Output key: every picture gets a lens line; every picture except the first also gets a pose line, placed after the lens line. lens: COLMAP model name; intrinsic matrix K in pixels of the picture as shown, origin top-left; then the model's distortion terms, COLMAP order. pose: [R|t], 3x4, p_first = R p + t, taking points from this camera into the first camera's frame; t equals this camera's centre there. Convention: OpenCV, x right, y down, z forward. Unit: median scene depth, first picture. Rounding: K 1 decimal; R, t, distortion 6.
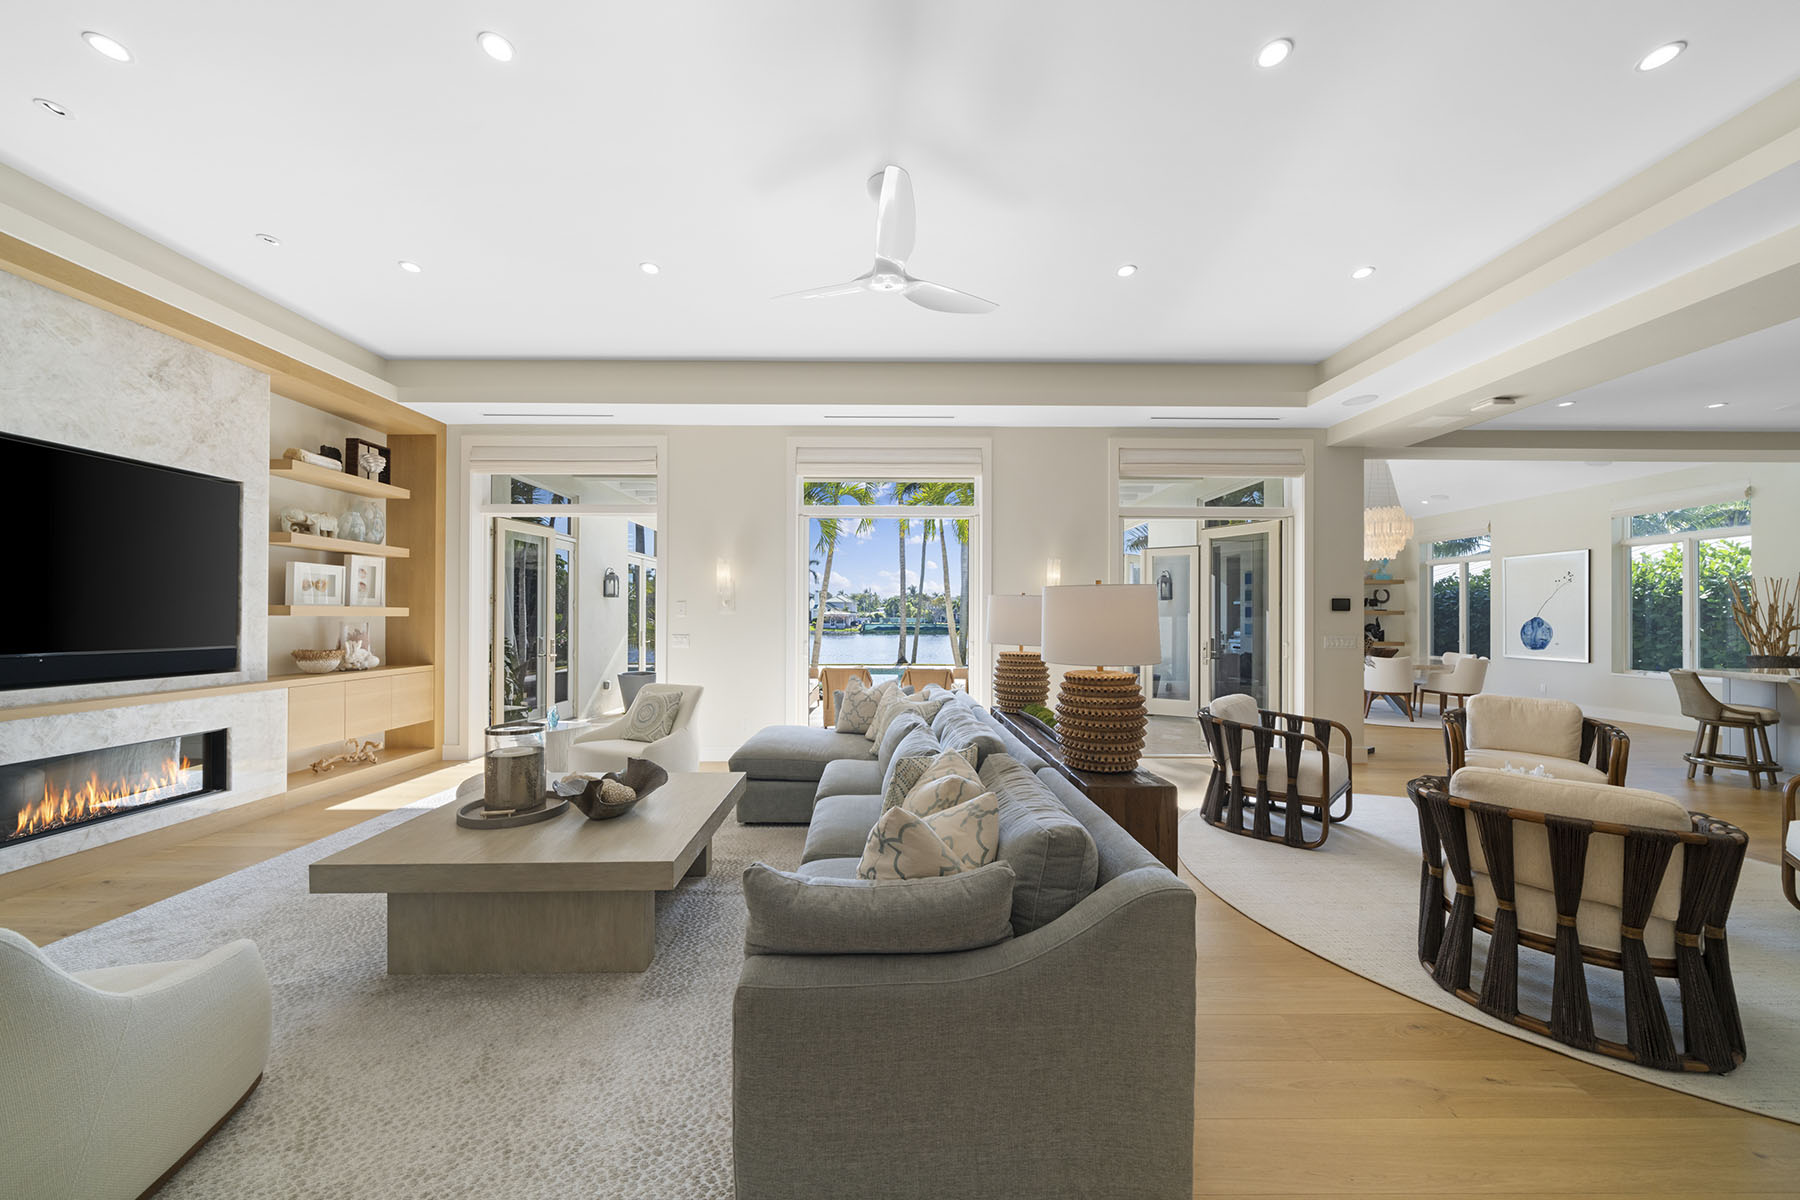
lens RADIAL K [[613.6, 0, 896.4], [0, 613.6, 614.5], [0, 0, 1]] dist [-0.000544, -0.000203]
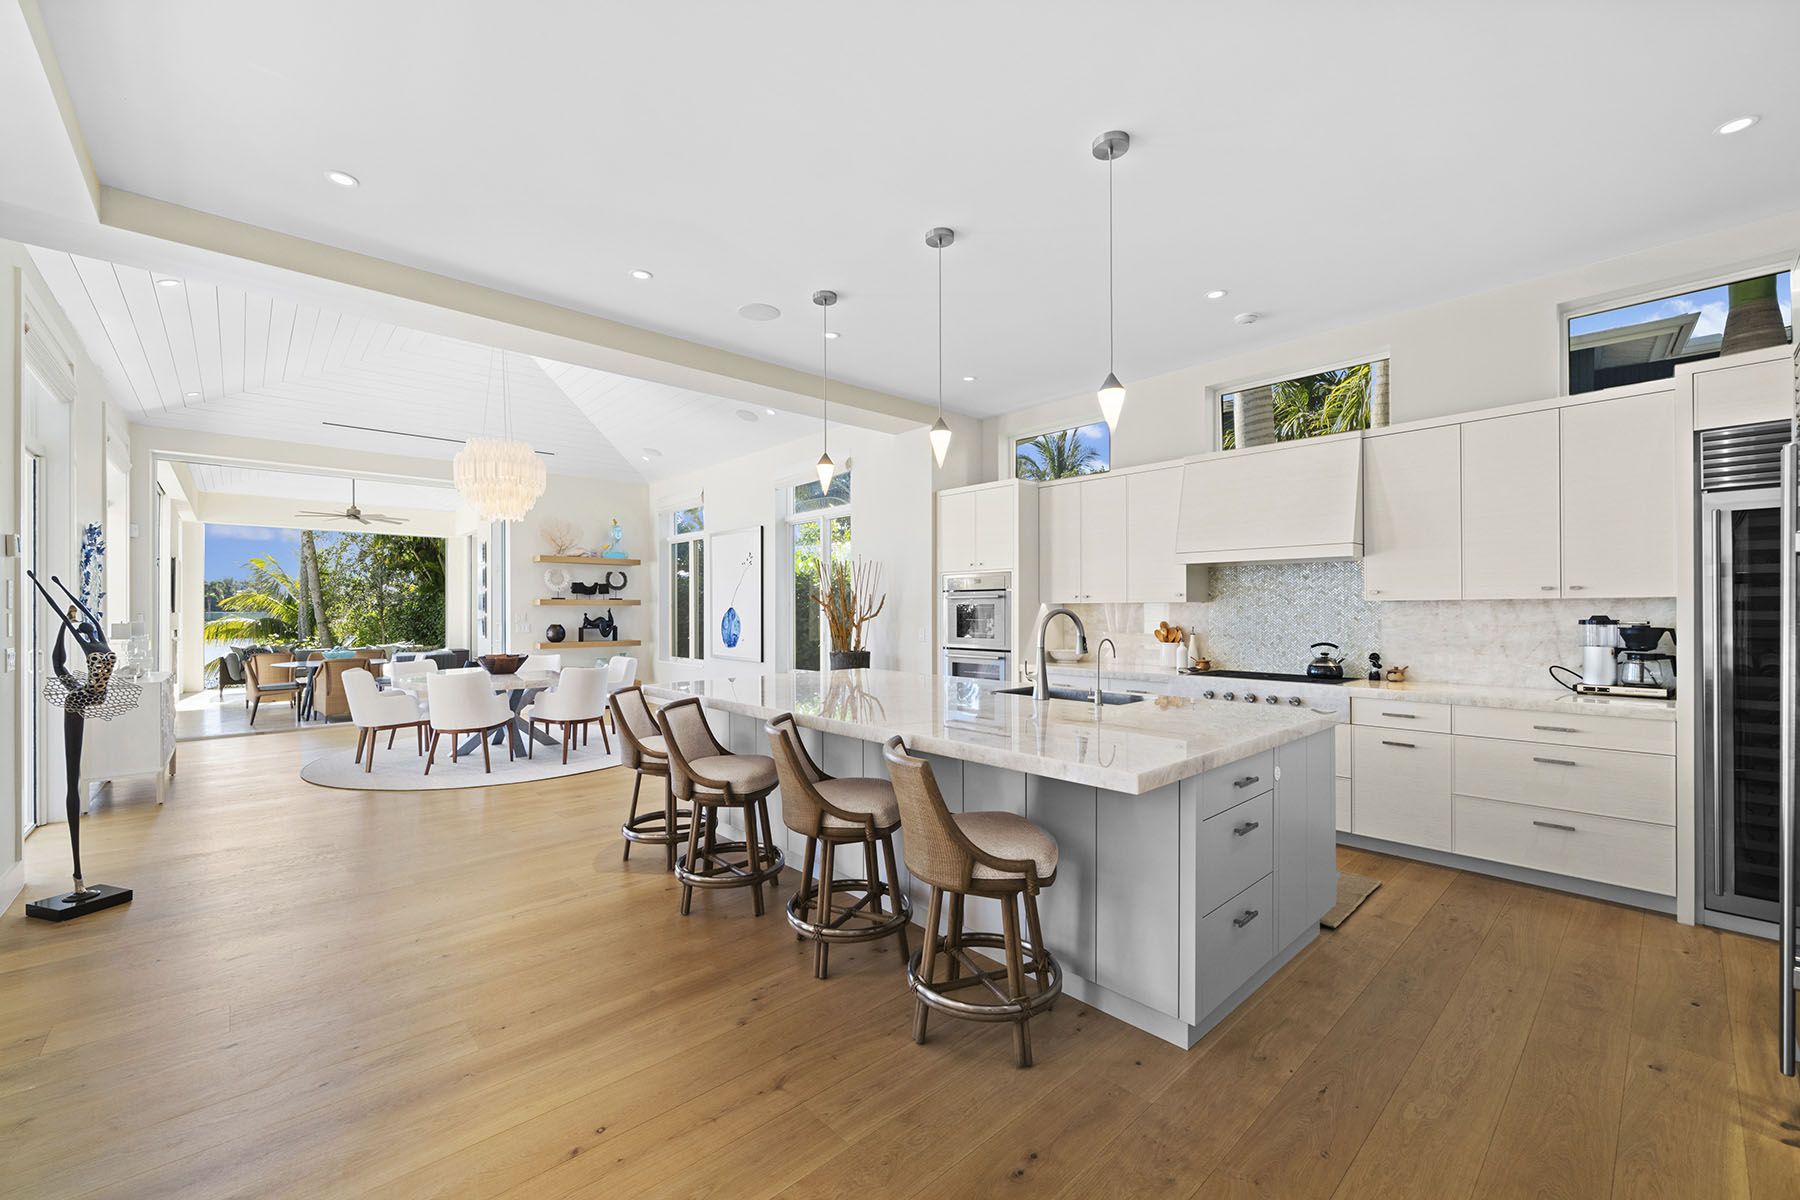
lens RADIAL K [[719.2, 0, 891.4], [0, 719.2, 607.0], [0, 0, 1]] dist [0.002112, -0.000109]
pose [[0.745166, -0.003989, 0.666867, 1.079913], [0.003435, 0.999992, 0.002143, 0.004147], [-0.666870, 0.000694, 0.745174, 0.284943]]
